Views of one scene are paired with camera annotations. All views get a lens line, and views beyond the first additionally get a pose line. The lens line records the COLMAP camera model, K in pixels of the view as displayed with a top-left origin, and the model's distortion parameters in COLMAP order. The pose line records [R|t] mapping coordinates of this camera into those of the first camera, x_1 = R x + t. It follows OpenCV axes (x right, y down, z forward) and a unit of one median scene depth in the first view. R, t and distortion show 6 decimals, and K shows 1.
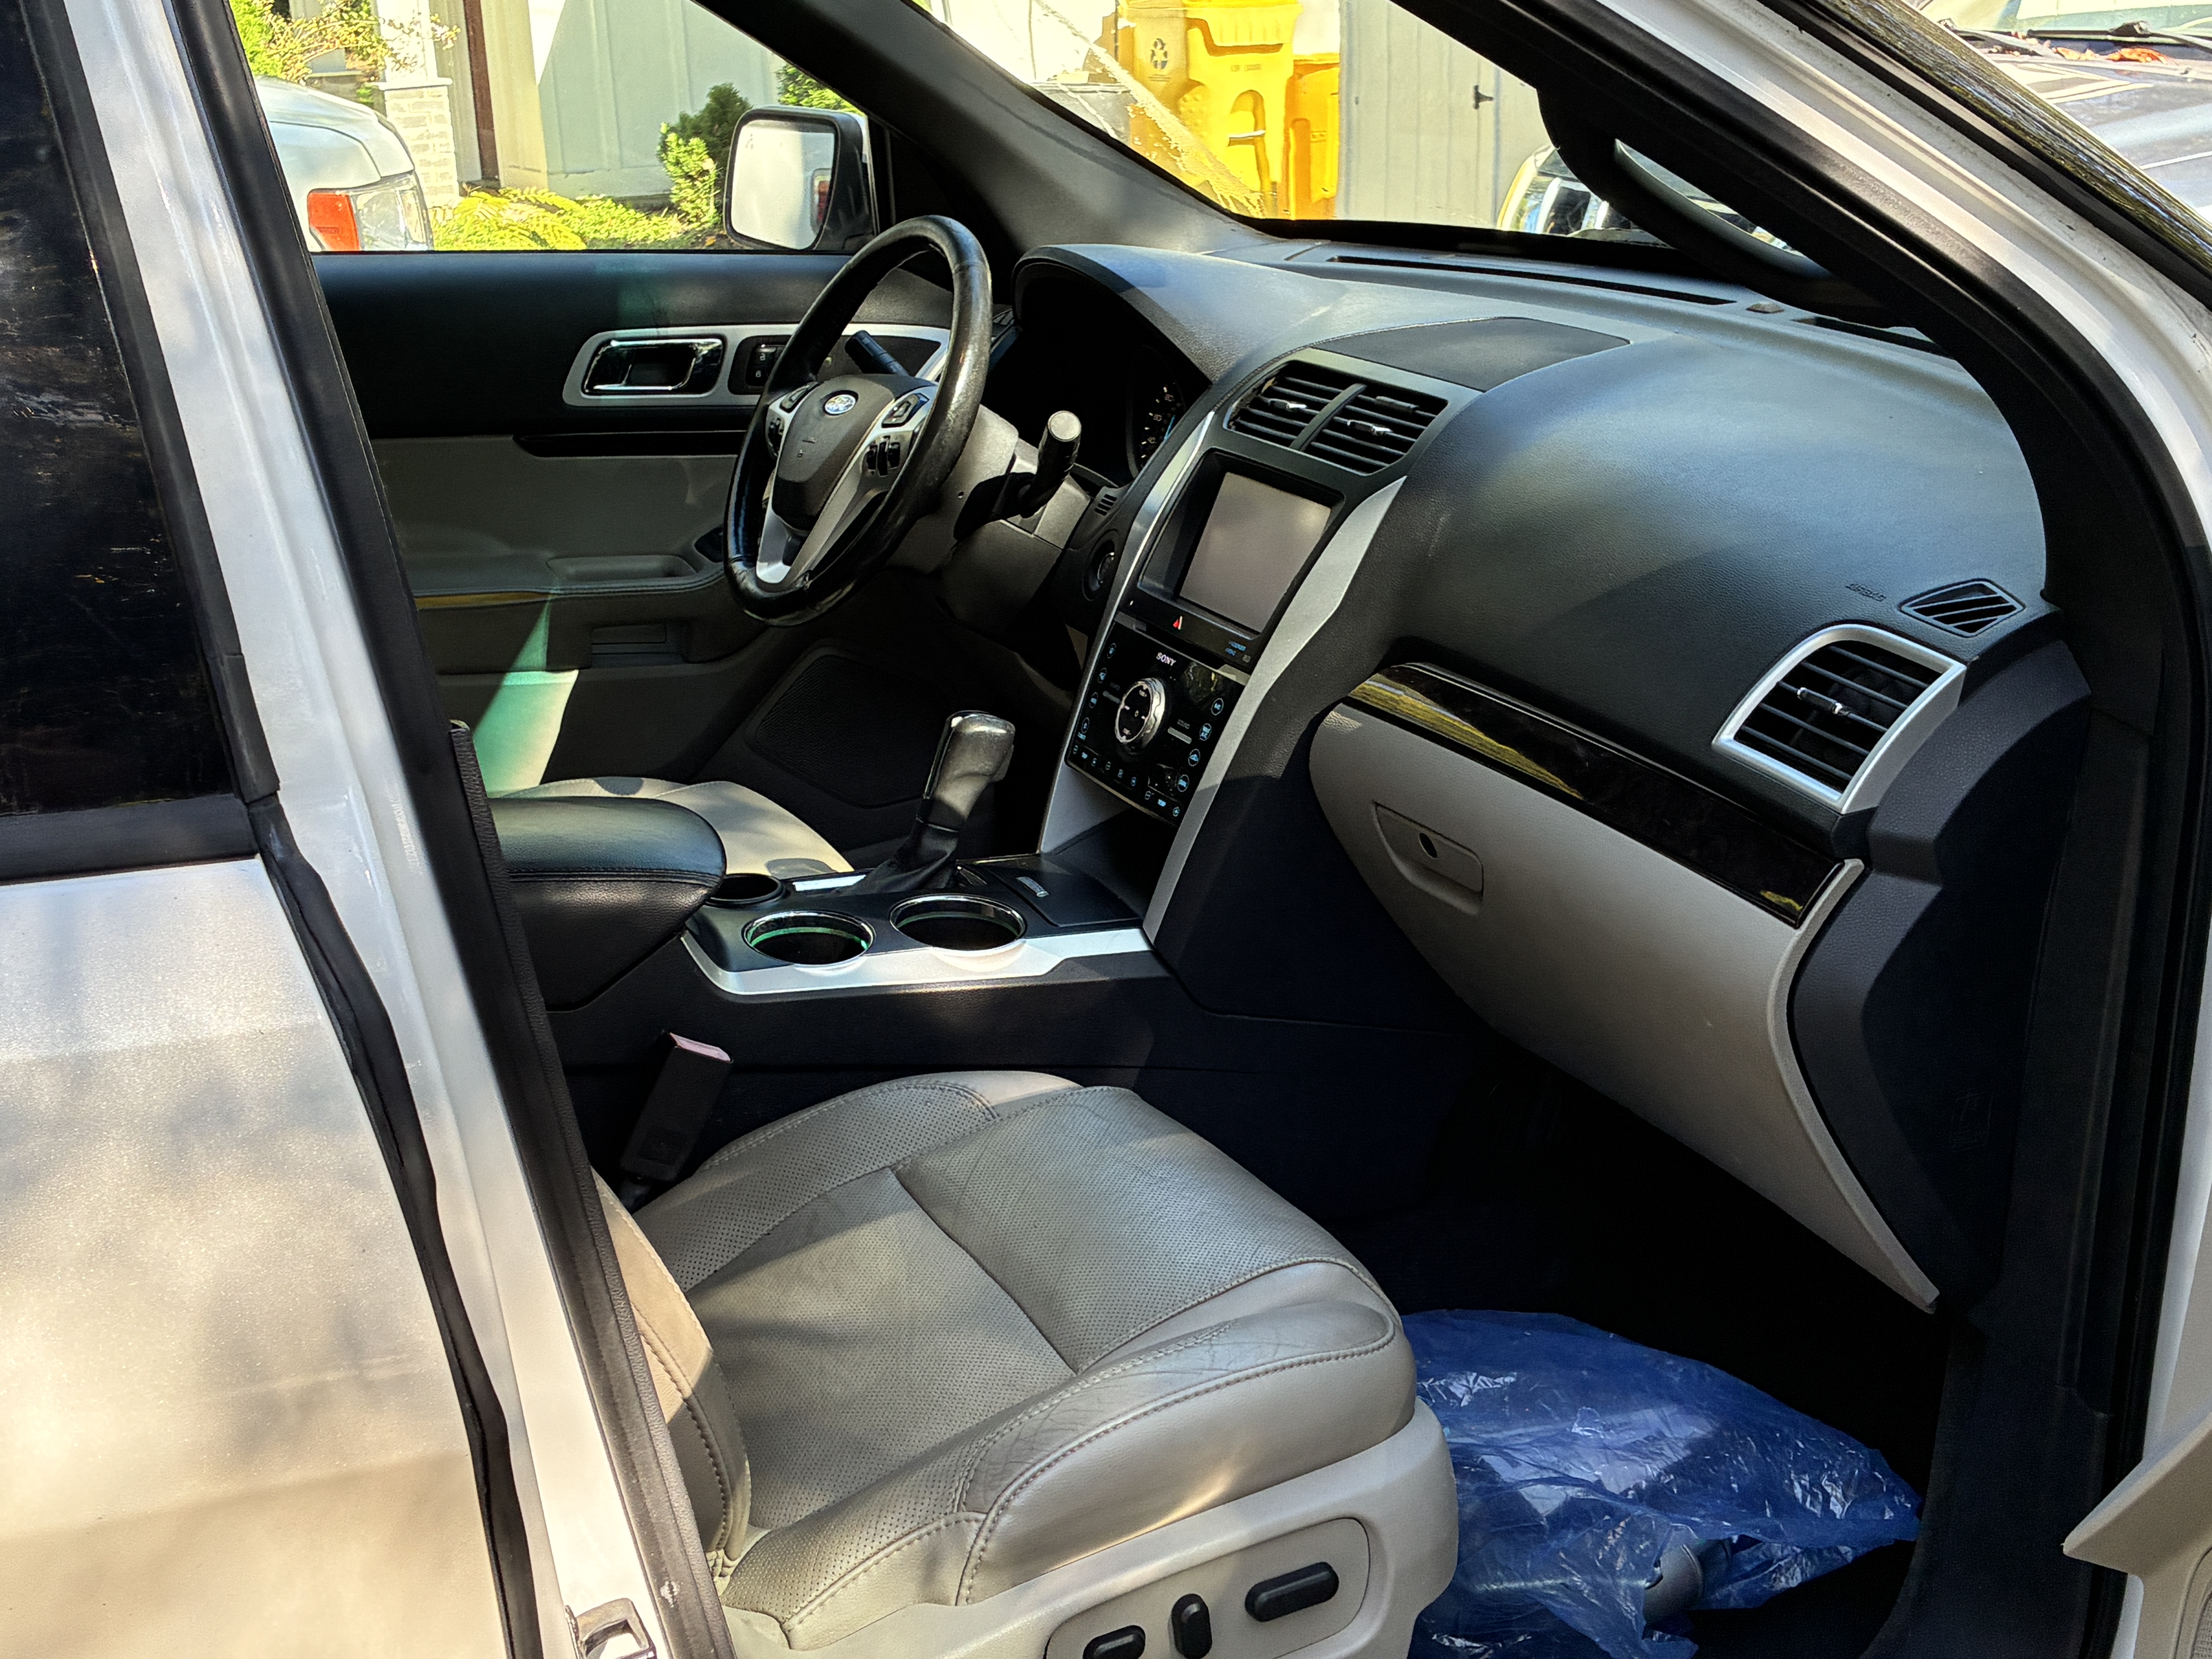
lens RADIAL K [[2857.2, 0, 1102.0], [0, 2857.2, 830.4], [0, 0, 1]] dist [0.096857, 0.000000]
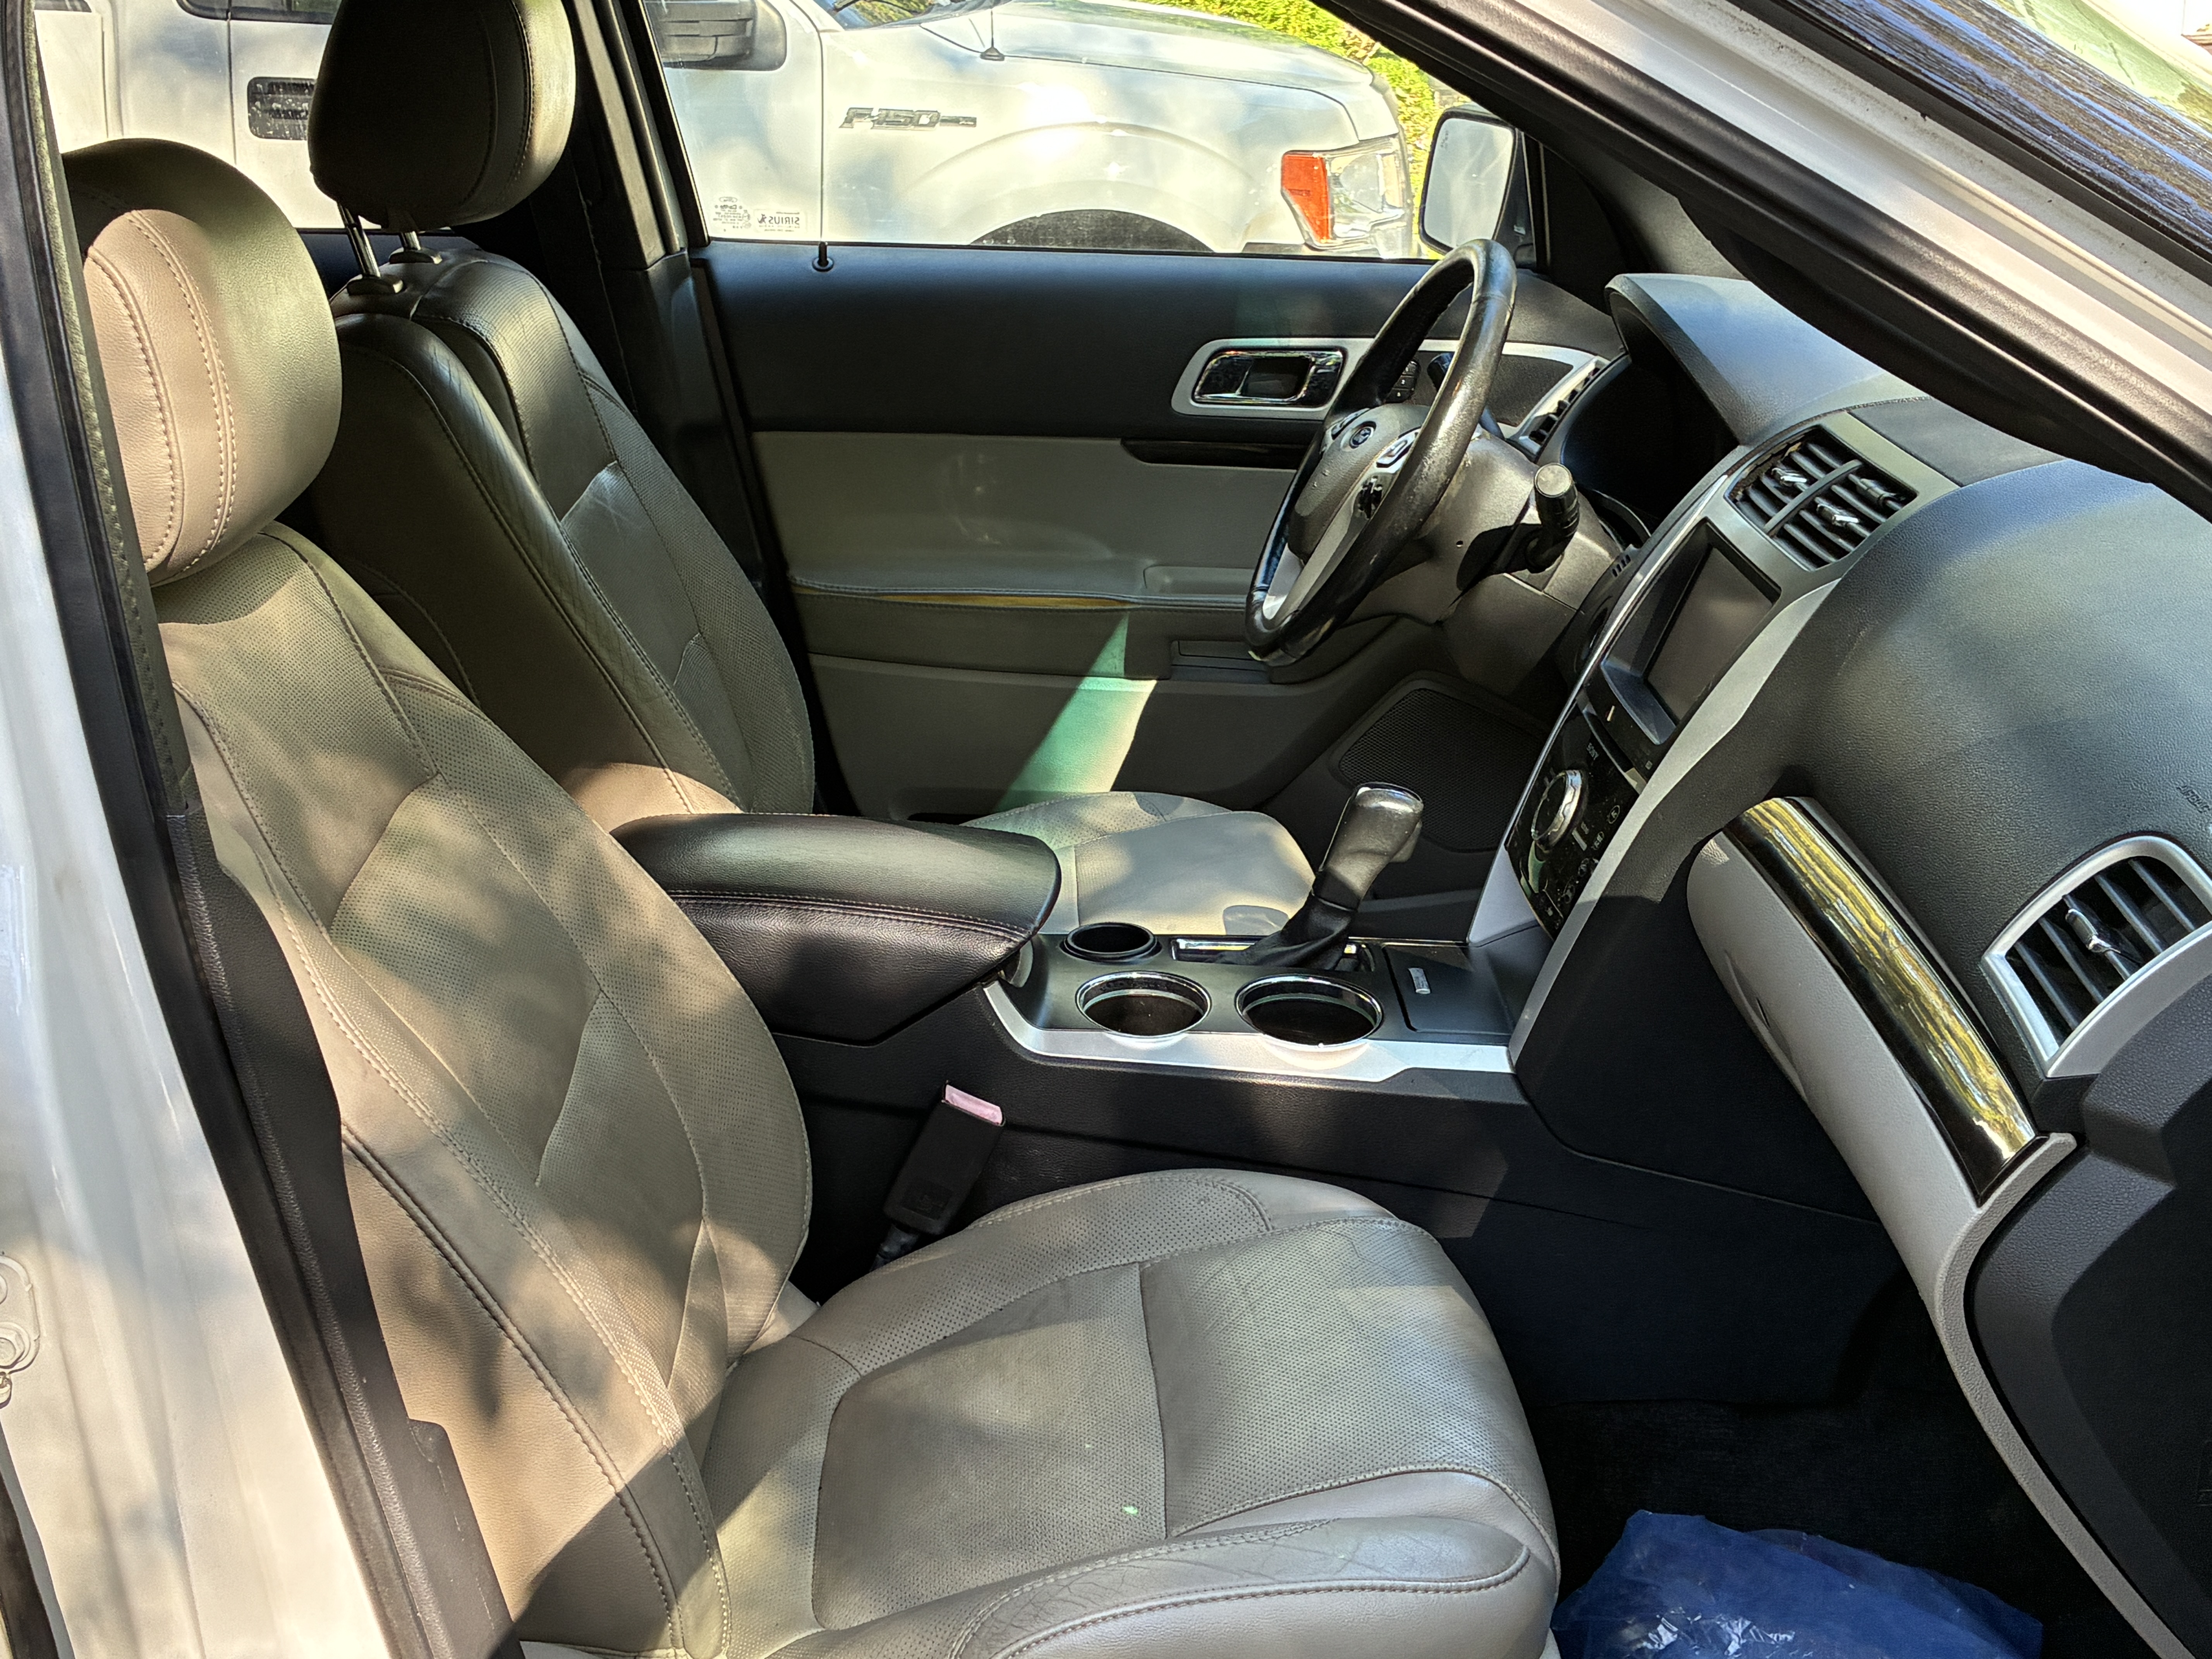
lens RADIAL K [[2857.2, 0, 1103.4], [0, 2857.2, 814.7], [0, 0, 1]] dist [0.096857, 0.000000]
pose [[0.905998, 0.122352, -0.405213, 0.250472], [-0.114881, 0.992456, 0.042809, -0.061275], [0.407394, 0.007767, 0.913219, 0.117456]]
